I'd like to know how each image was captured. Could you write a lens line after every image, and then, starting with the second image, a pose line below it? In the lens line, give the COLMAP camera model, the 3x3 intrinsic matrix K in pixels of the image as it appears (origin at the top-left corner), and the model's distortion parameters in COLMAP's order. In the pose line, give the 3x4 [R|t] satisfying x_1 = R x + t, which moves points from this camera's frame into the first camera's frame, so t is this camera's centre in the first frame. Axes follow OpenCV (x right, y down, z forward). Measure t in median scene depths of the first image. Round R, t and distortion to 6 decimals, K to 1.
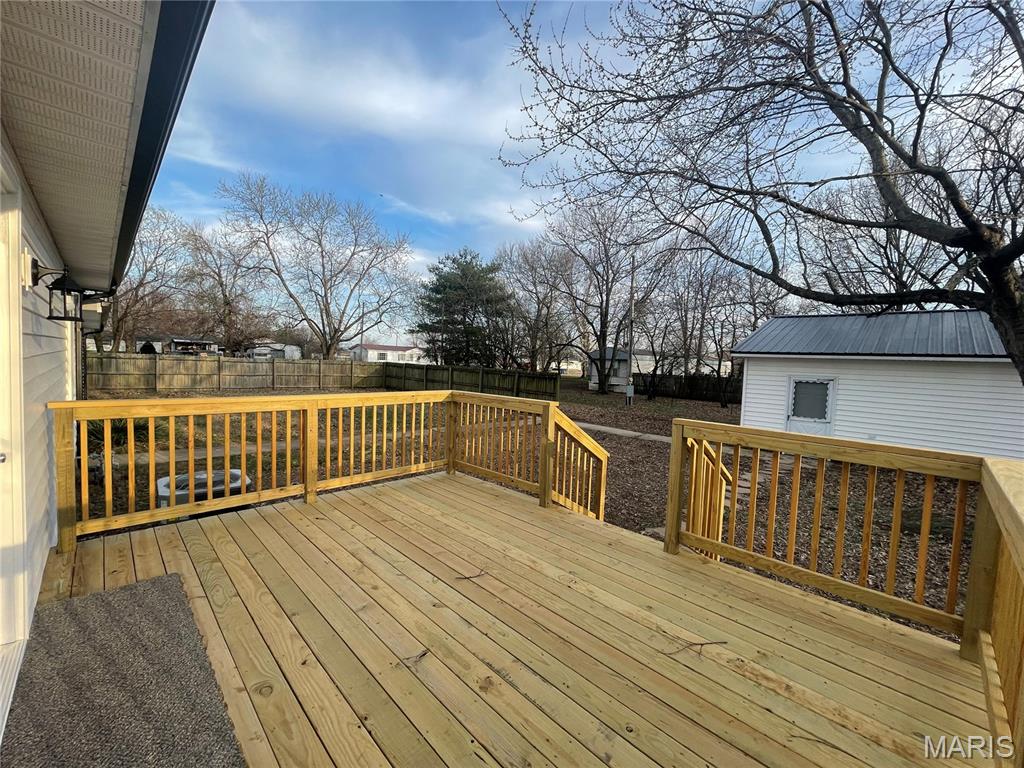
lens RADIAL K [[415.7, 0, 511.6], [0, 415.7, 383.0], [0, 0, 1]] dist [-0.001100, 0.000063]
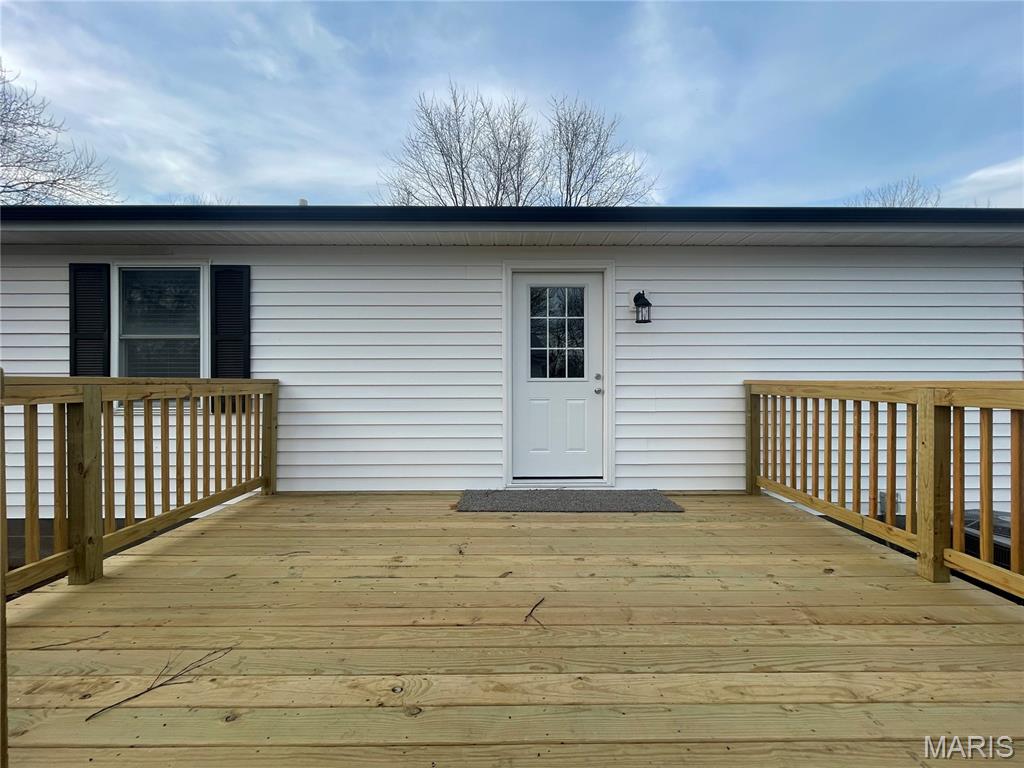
lens RADIAL K [[415.7, 0, 513.7], [0, 415.7, 383.2], [0, 0, 1]] dist [-0.001100, 0.000063]
pose [[-0.698570, -0.033331, -0.714765, 0.462810], [-0.065241, 0.997721, 0.017237, 0.095605], [0.712561, 0.058673, -0.699153, 1.557859]]
